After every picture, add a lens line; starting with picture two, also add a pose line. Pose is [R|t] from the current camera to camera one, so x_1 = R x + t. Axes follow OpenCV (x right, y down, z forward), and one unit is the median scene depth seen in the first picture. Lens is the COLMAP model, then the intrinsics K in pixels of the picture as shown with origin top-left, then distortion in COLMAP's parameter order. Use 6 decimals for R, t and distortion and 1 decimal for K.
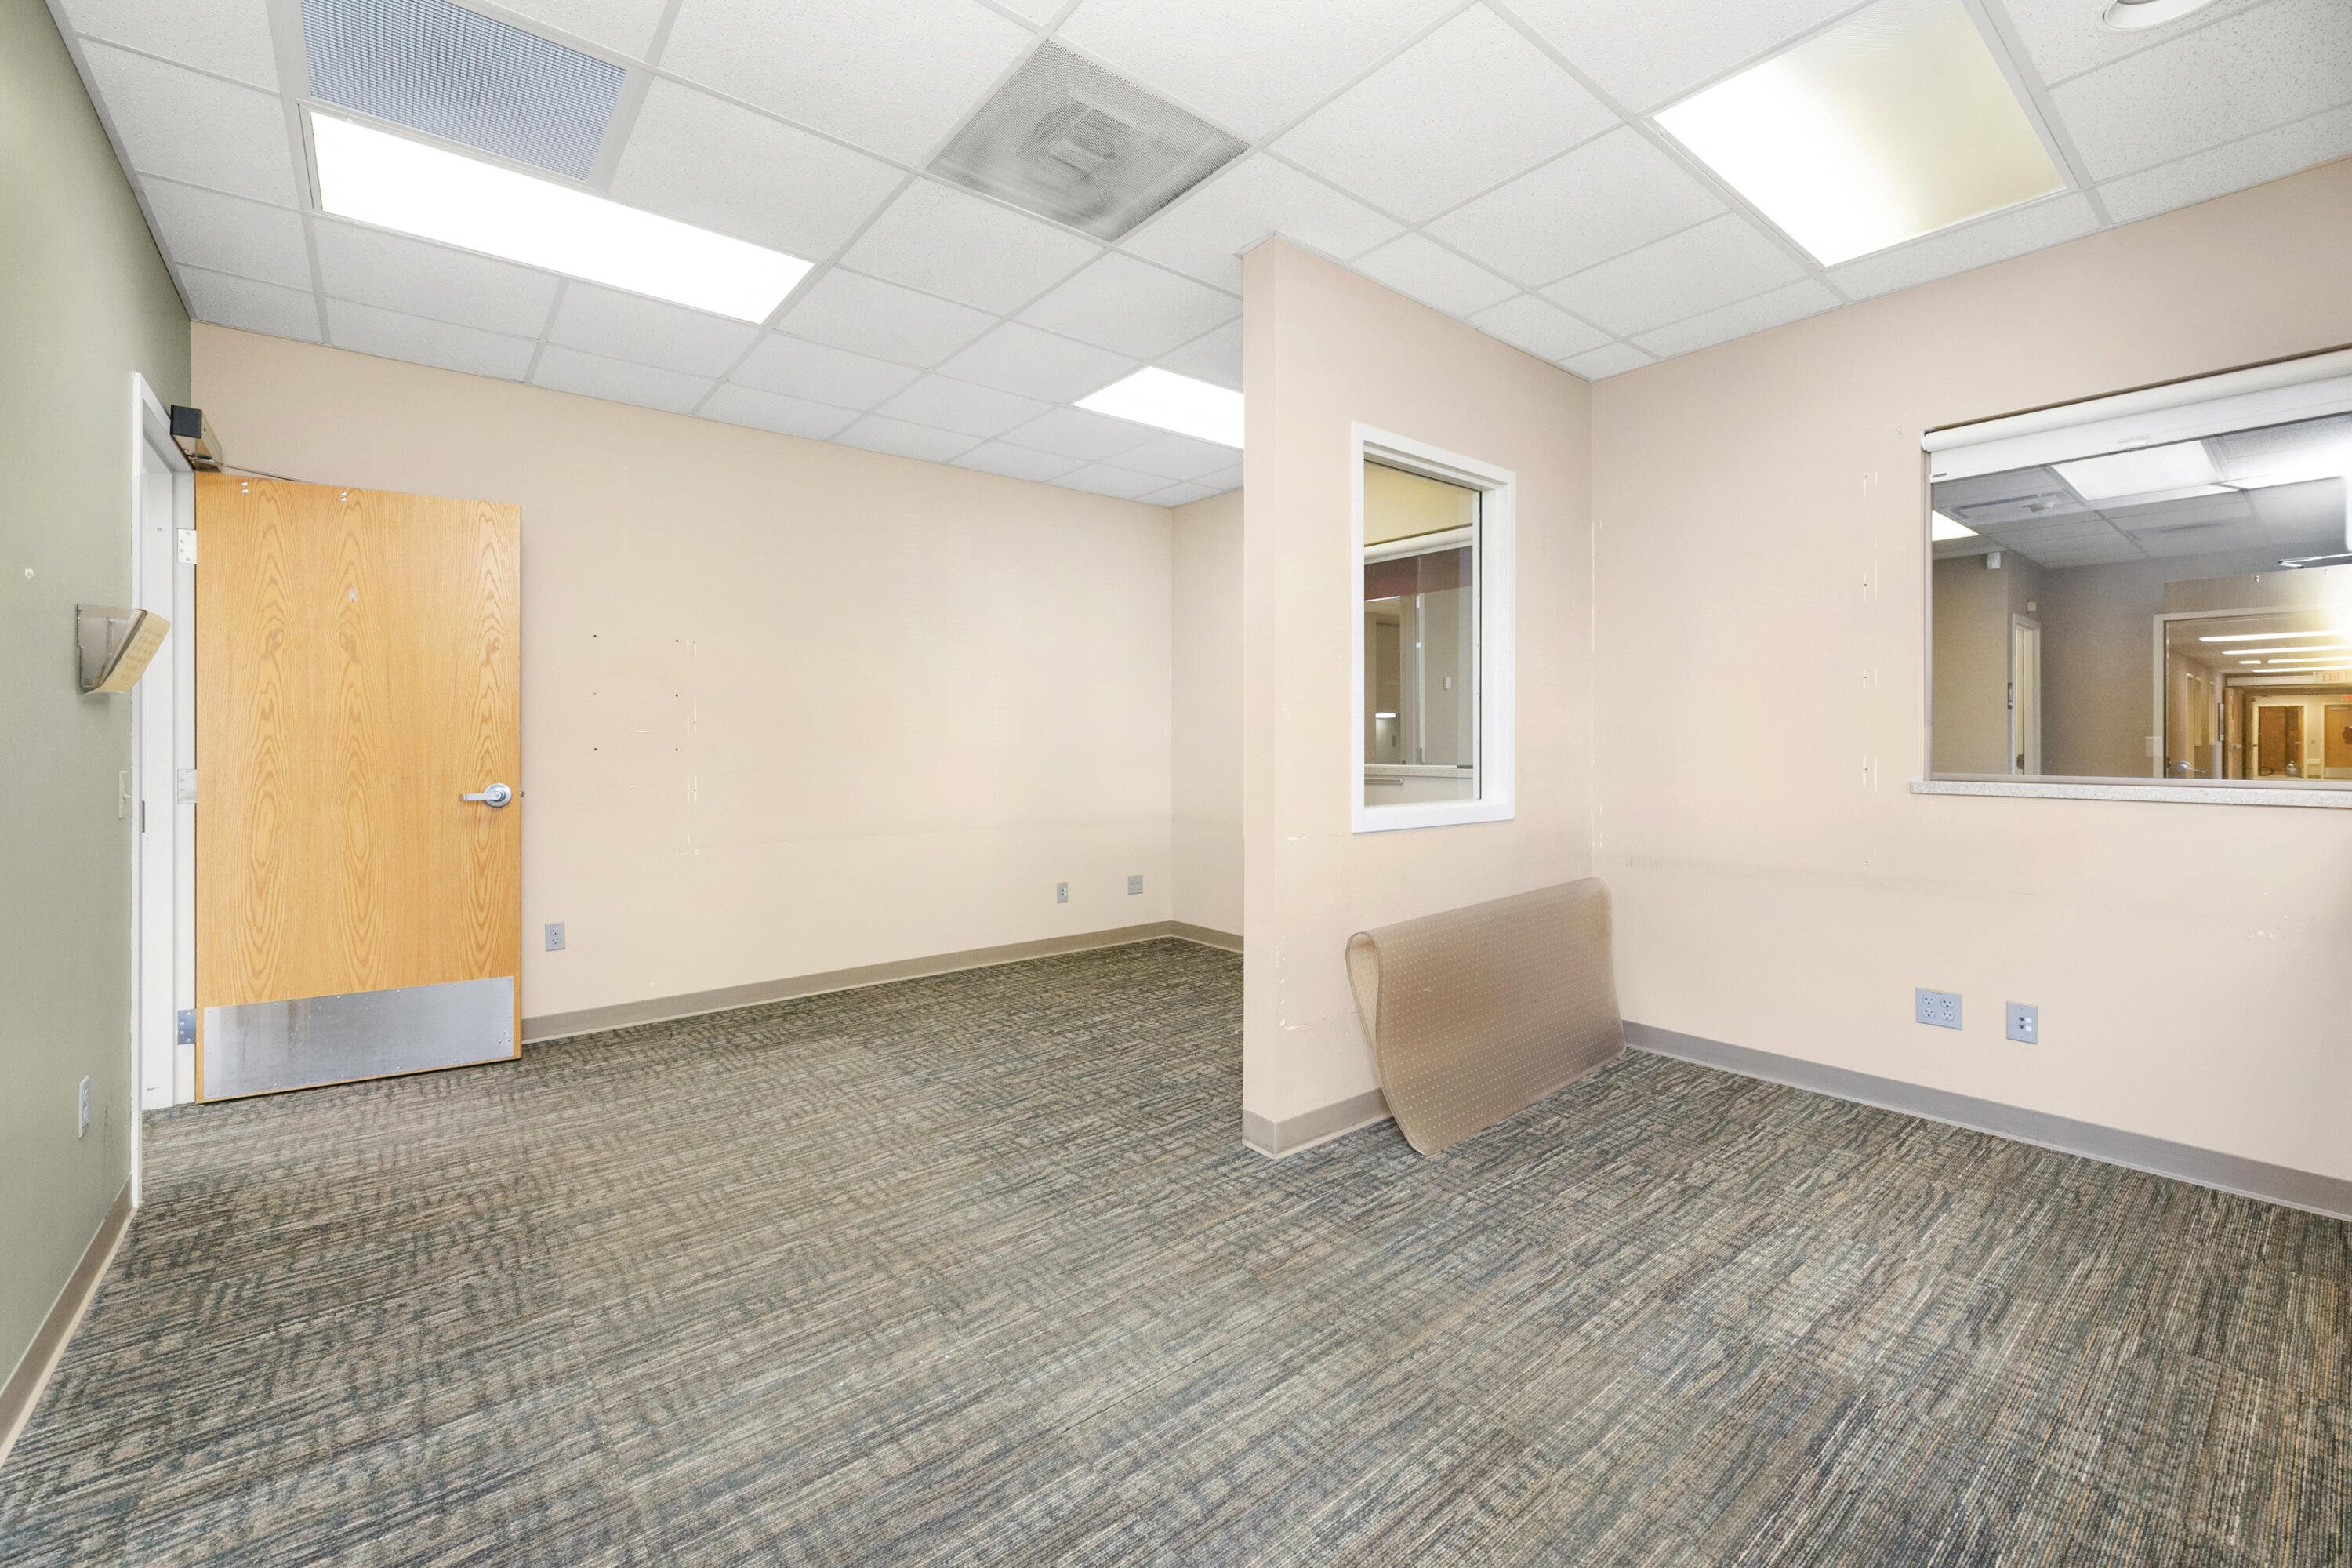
lens RADIAL K [[965.5, 0, 1150.0], [0, 965.5, 739.1], [0, 0, 1]] dist [-0.002914, -0.000146]
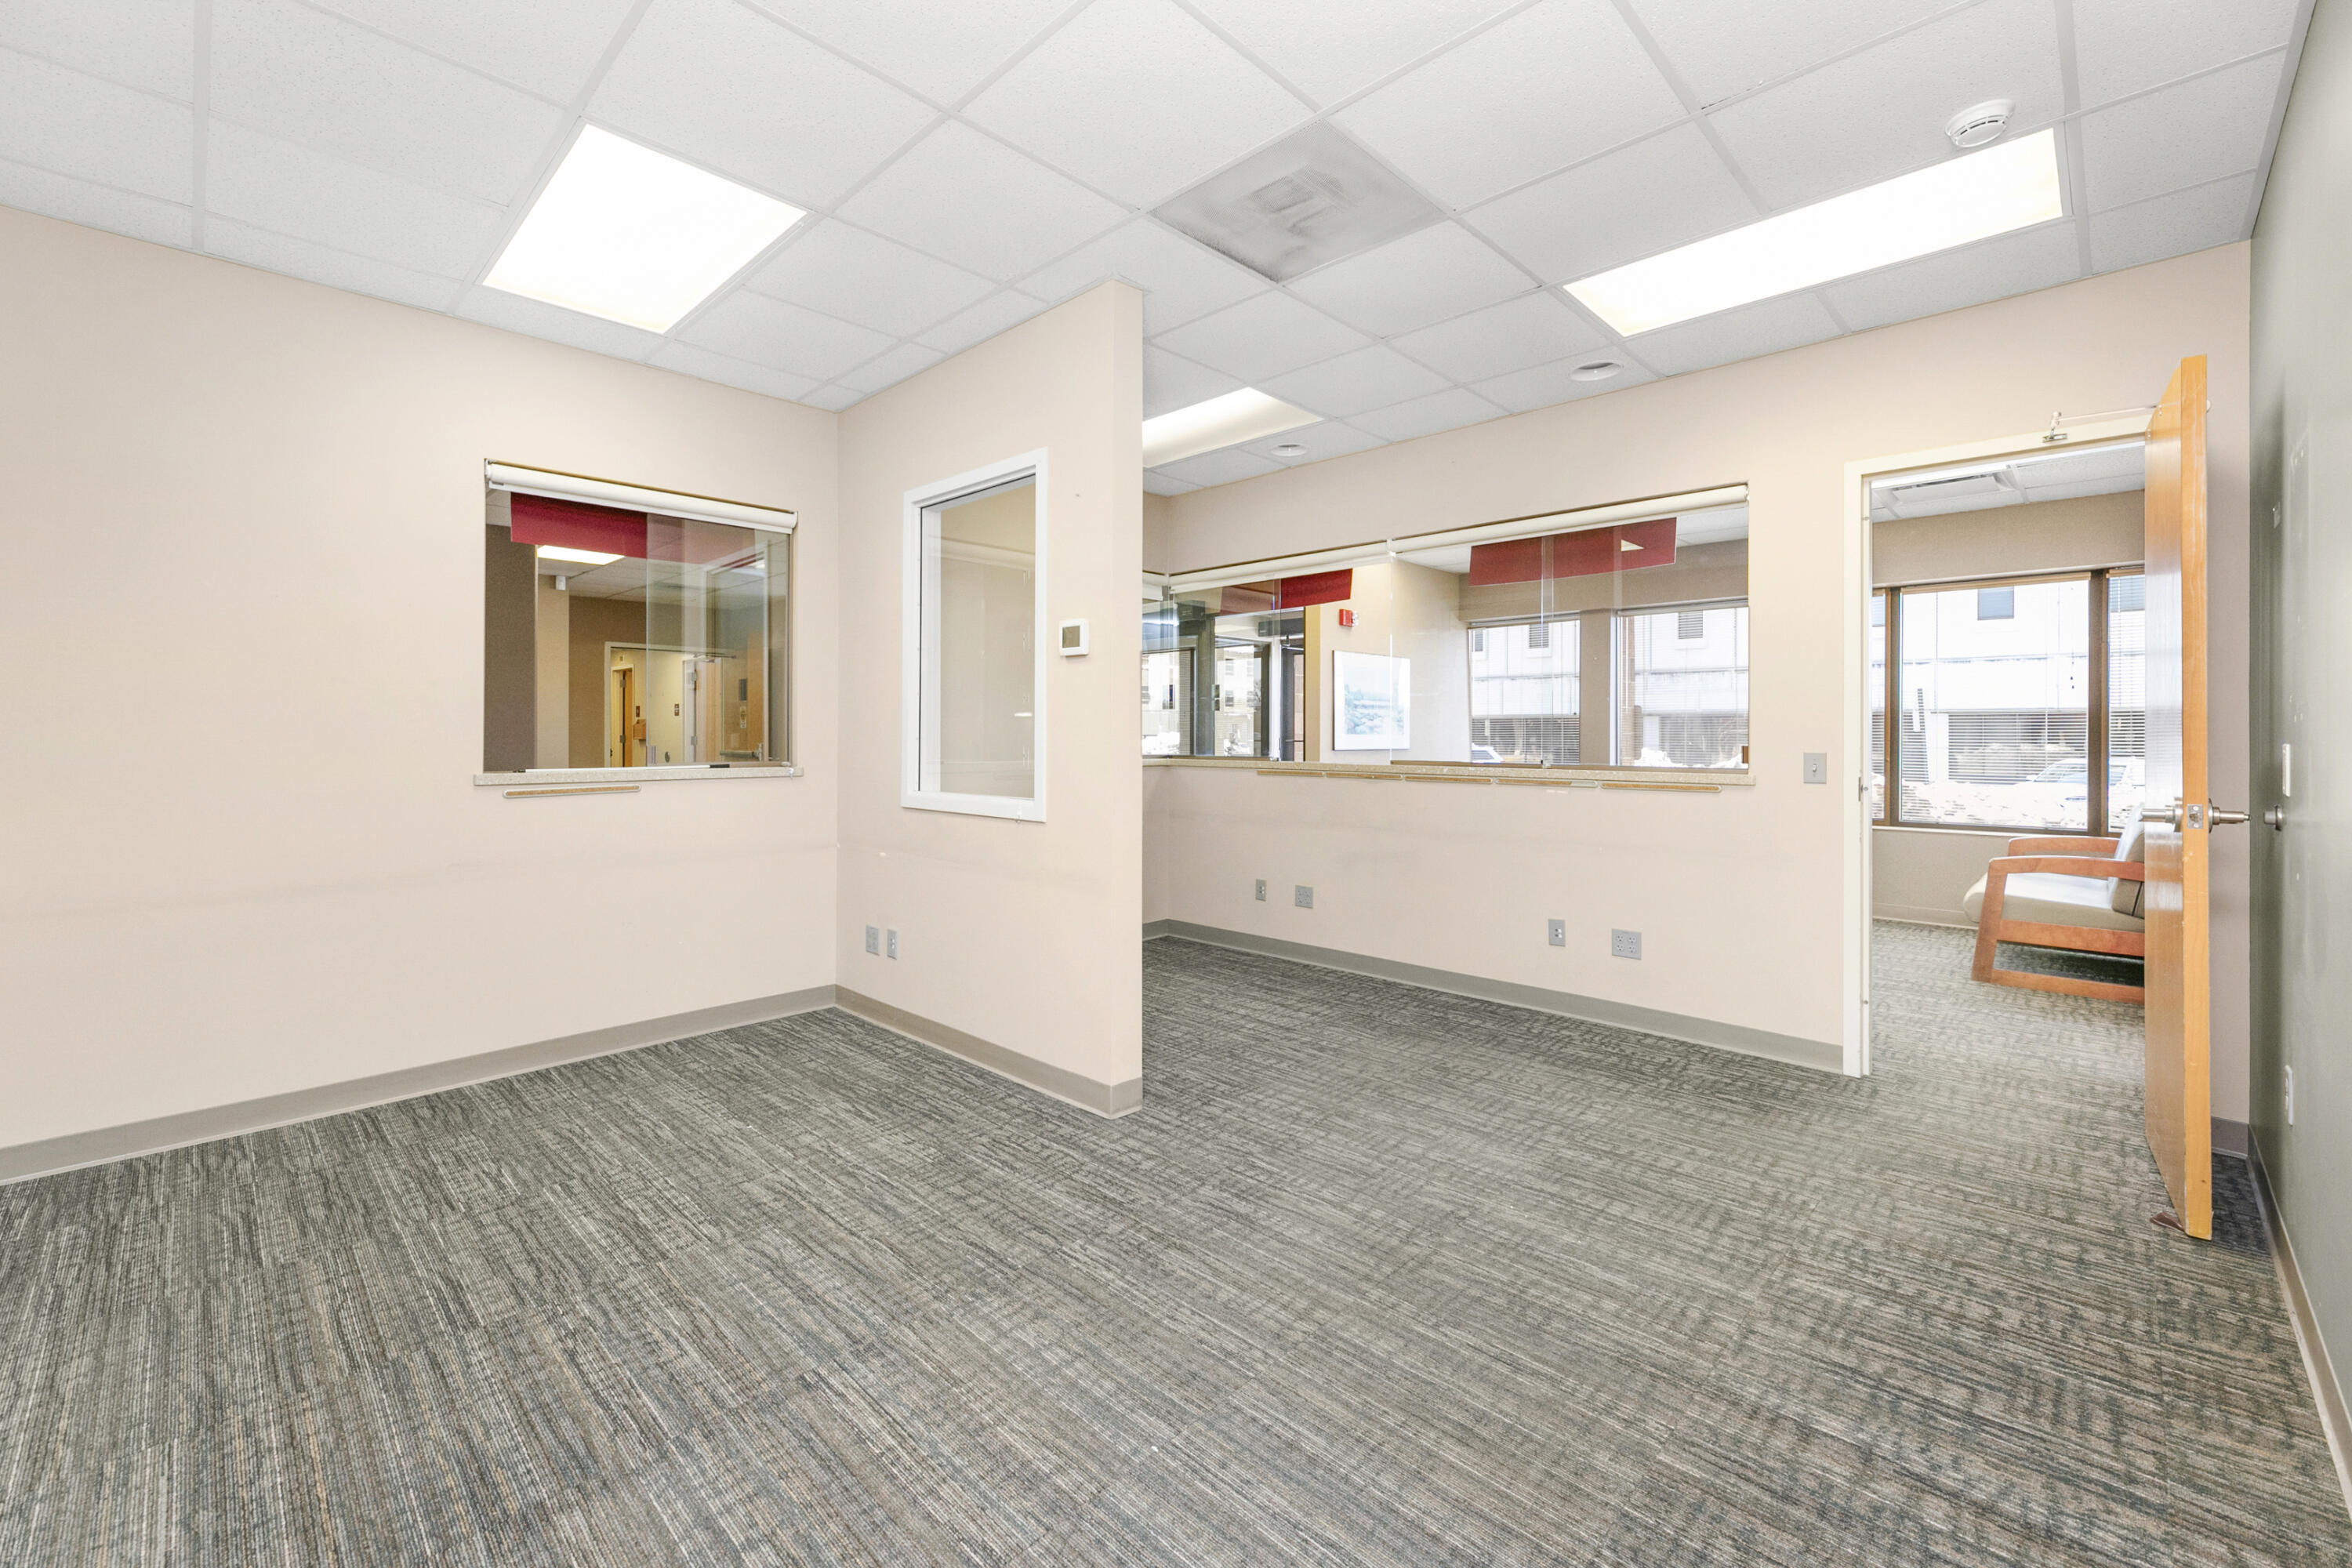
lens RADIAL K [[965.5, 0, 1157.3], [0, 965.5, 737.7], [0, 0, 1]] dist [-0.002914, -0.000146]
pose [[-0.114454, -0.002298, 0.993426, -1.330372], [-0.001764, 0.999996, 0.002110, -0.003031], [-0.993427, -0.001511, -0.114458, 1.484975]]
